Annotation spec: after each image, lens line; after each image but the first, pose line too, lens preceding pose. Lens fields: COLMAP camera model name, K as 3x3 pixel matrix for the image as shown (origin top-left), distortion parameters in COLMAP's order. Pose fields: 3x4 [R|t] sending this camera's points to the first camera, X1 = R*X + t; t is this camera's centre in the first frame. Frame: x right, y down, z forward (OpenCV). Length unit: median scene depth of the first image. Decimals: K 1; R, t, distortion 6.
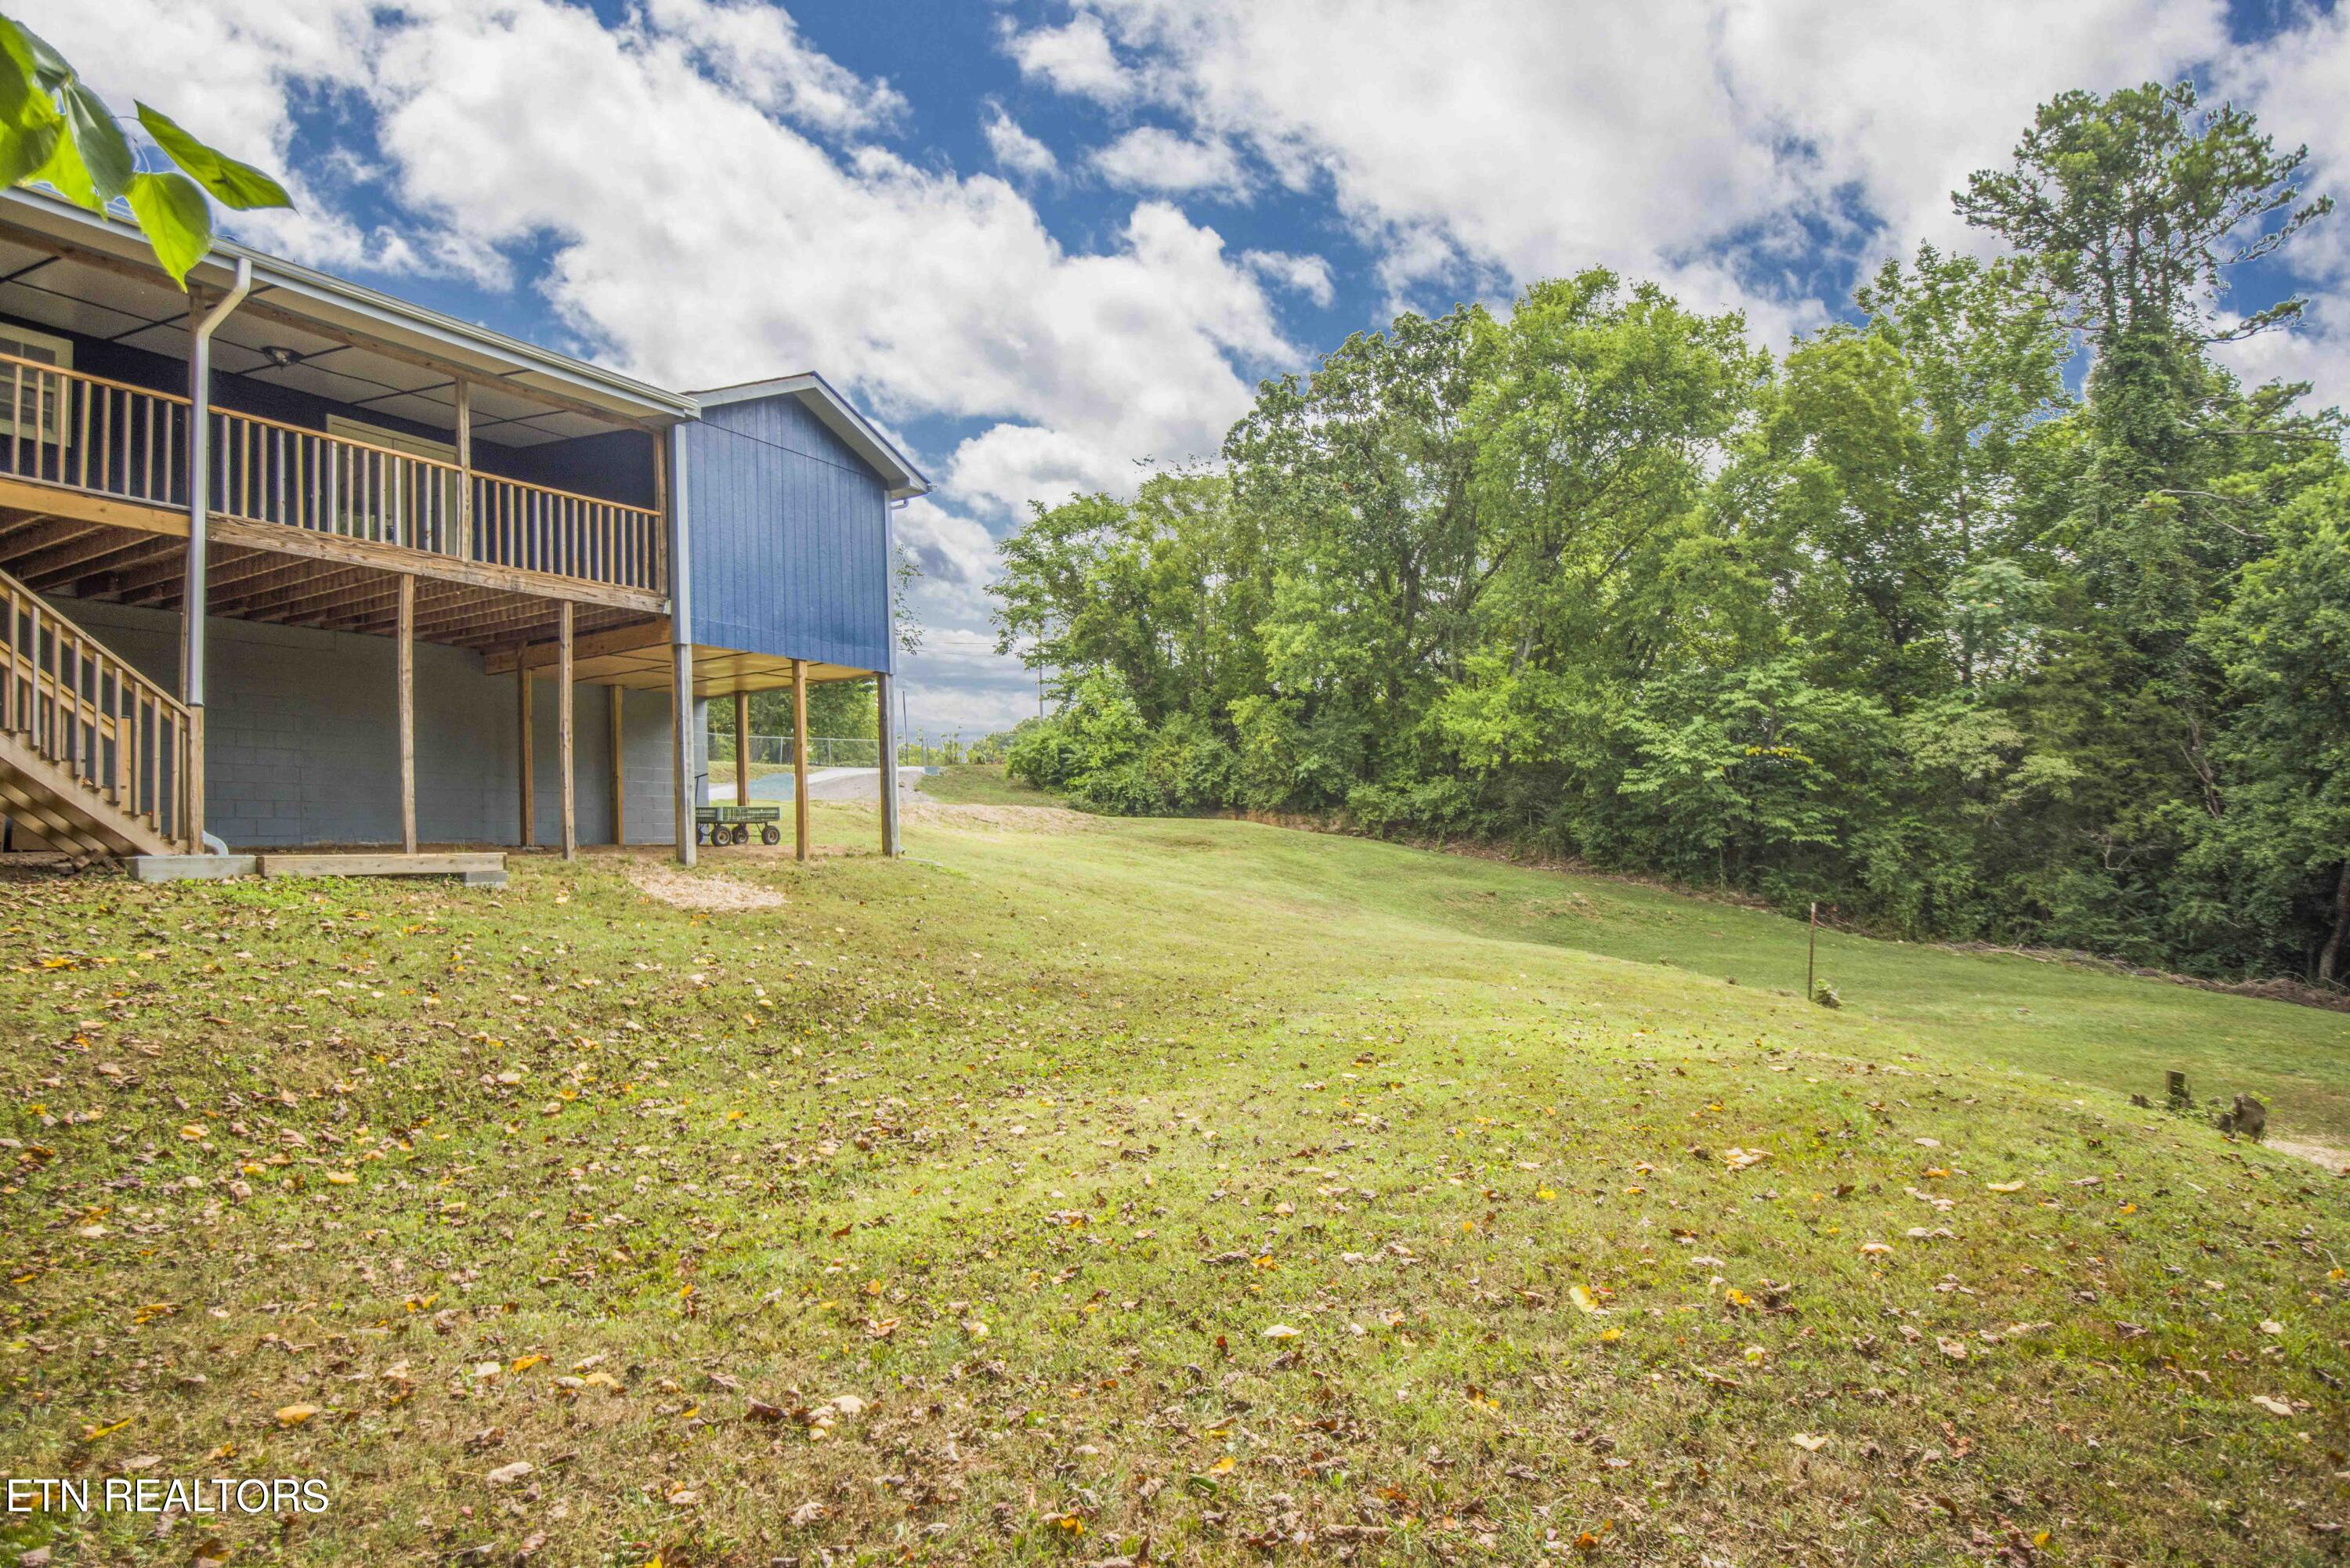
lens RADIAL K [[1331.6, 0, 1177.1], [0, 1331.6, 795.4], [0, 0, 1]] dist [0.010943, -0.023484]
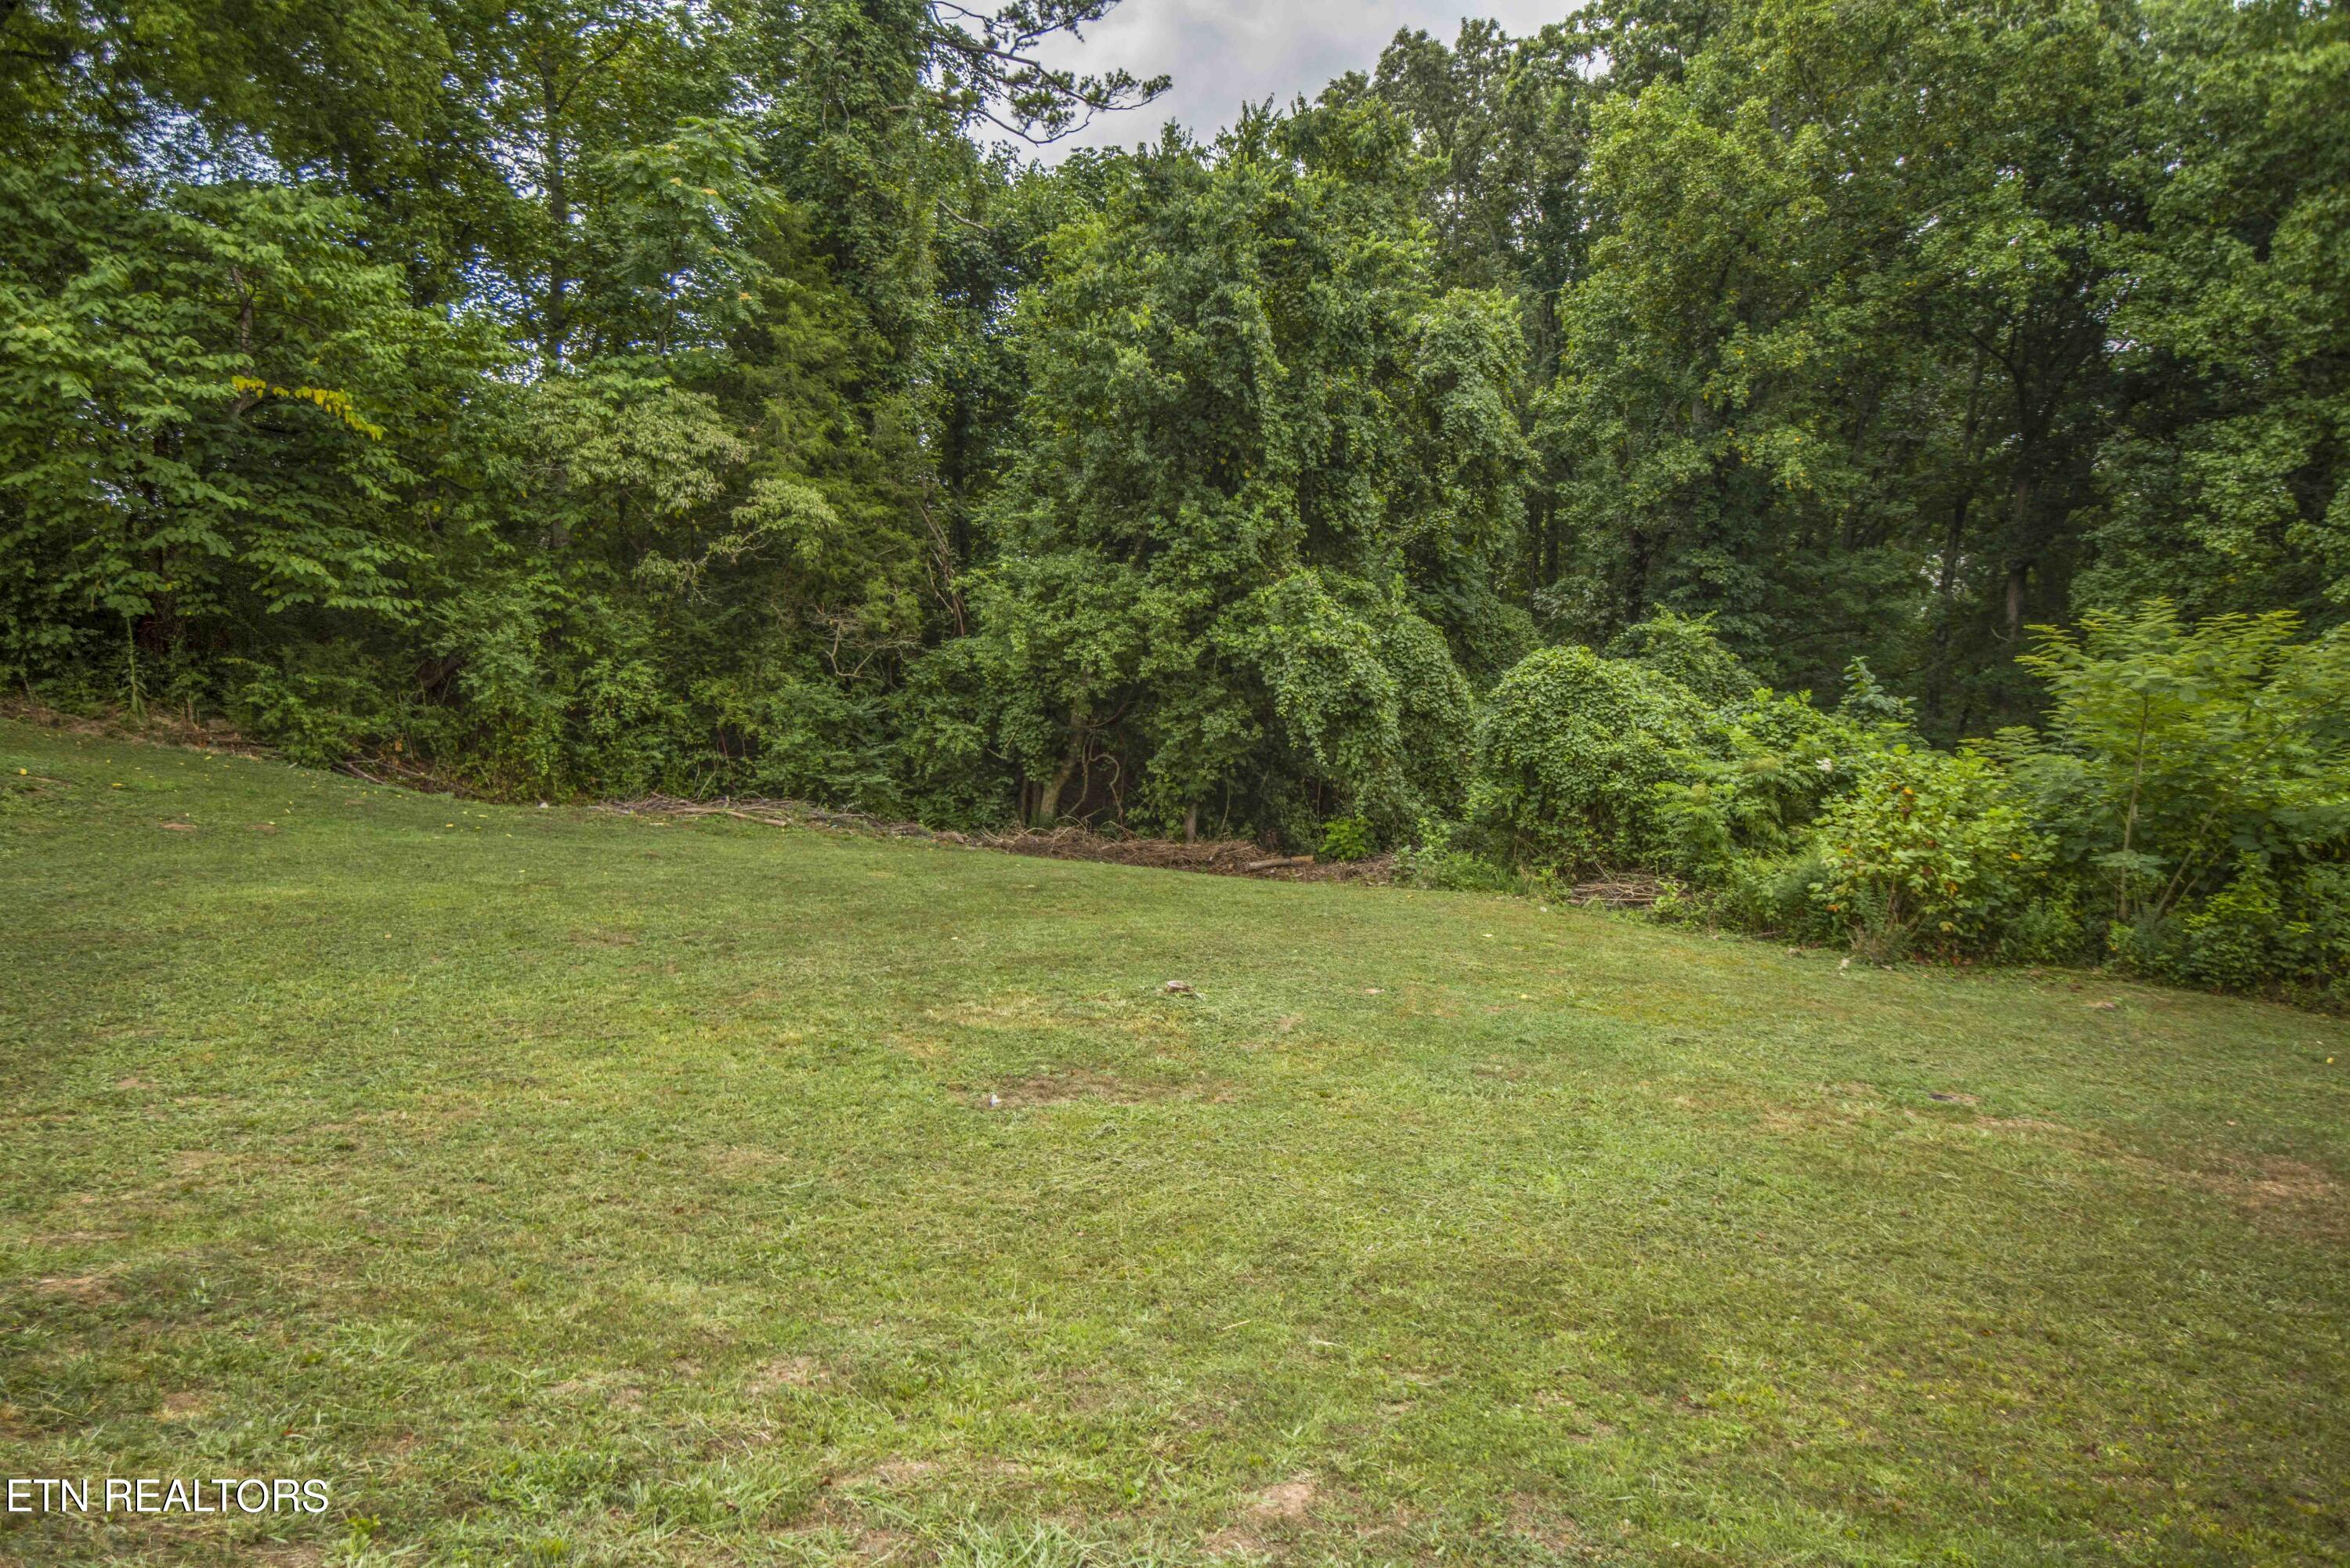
lens RADIAL K [[1331.6, 0, 1172.9], [0, 1331.6, 811.8], [0, 0, 1]] dist [0.010943, -0.023484]
pose [[0.430078, -0.076448, 0.899549, 0.160650], [-0.056905, 0.992131, 0.111523, 0.036162], [-0.900996, -0.099152, 0.422344, 0.519498]]
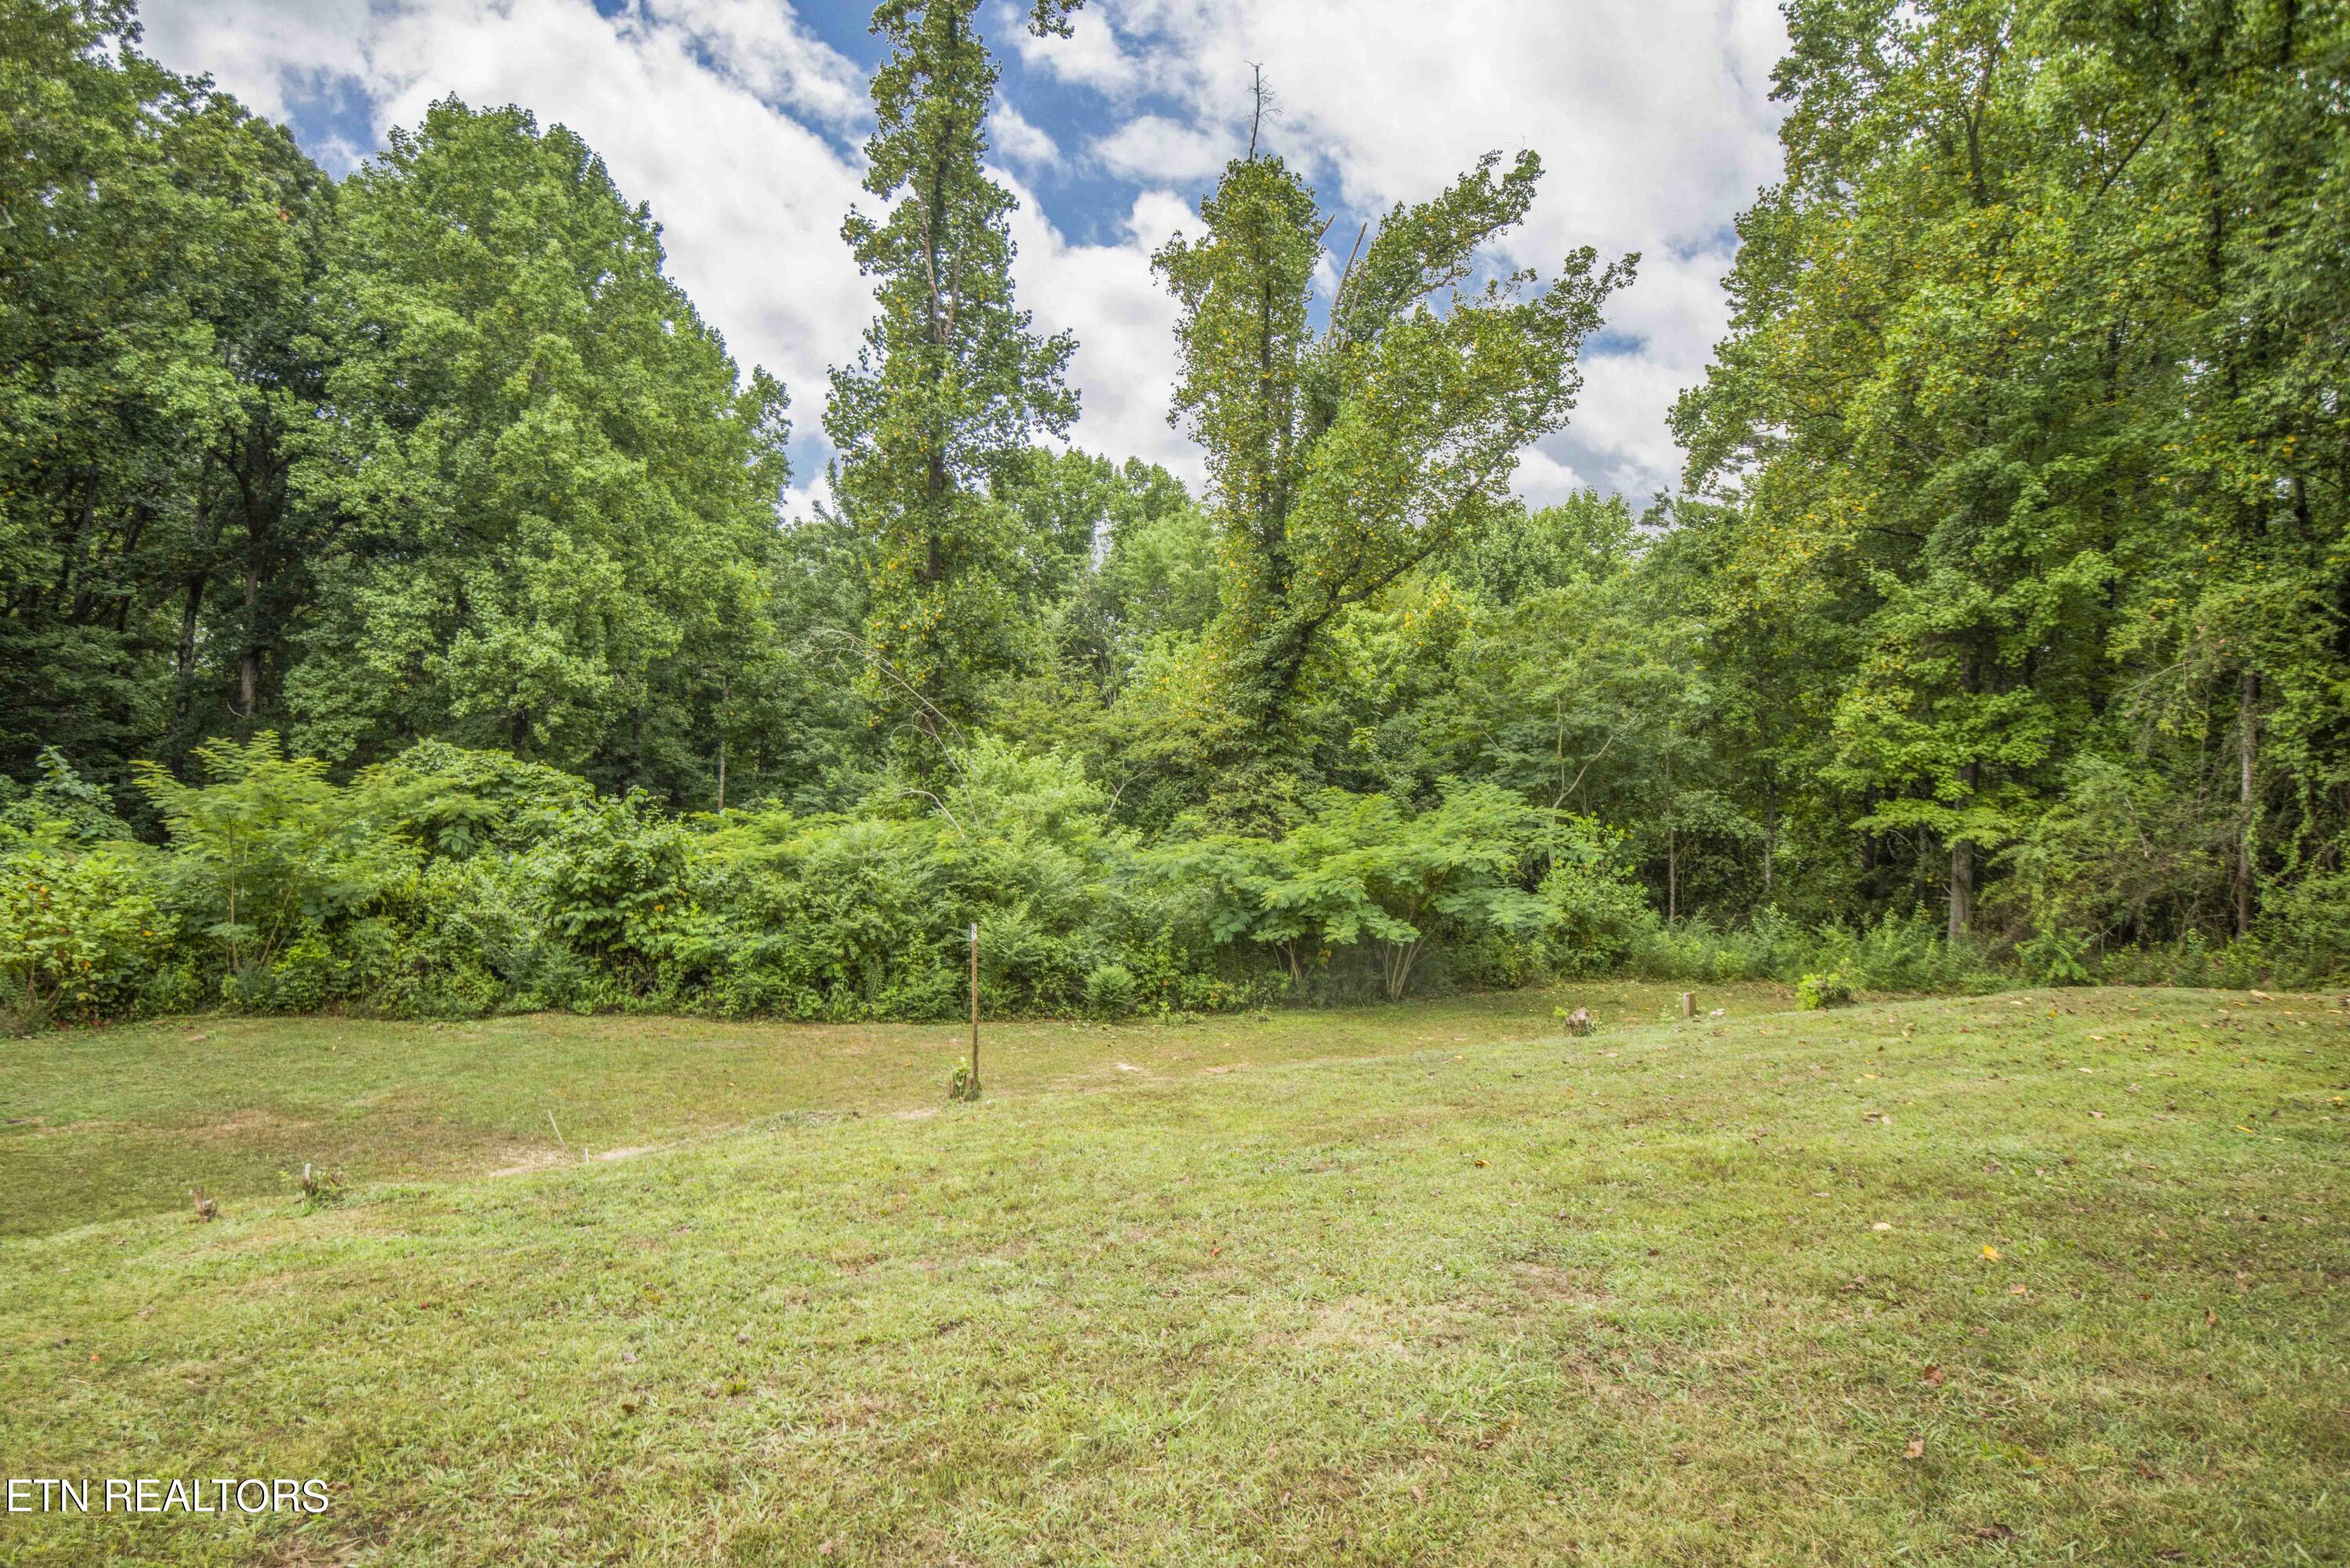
lens RADIAL K [[1331.6, 0, 1175.7], [0, 1331.6, 800.5], [0, 0, 1]] dist [0.010943, -0.023484]
pose [[-0.634340, -0.034958, 0.772263, -0.001387], [-0.071222, 0.997371, -0.013354, 0.009592], [-0.769766, -0.063473, -0.635162, 0.485717]]
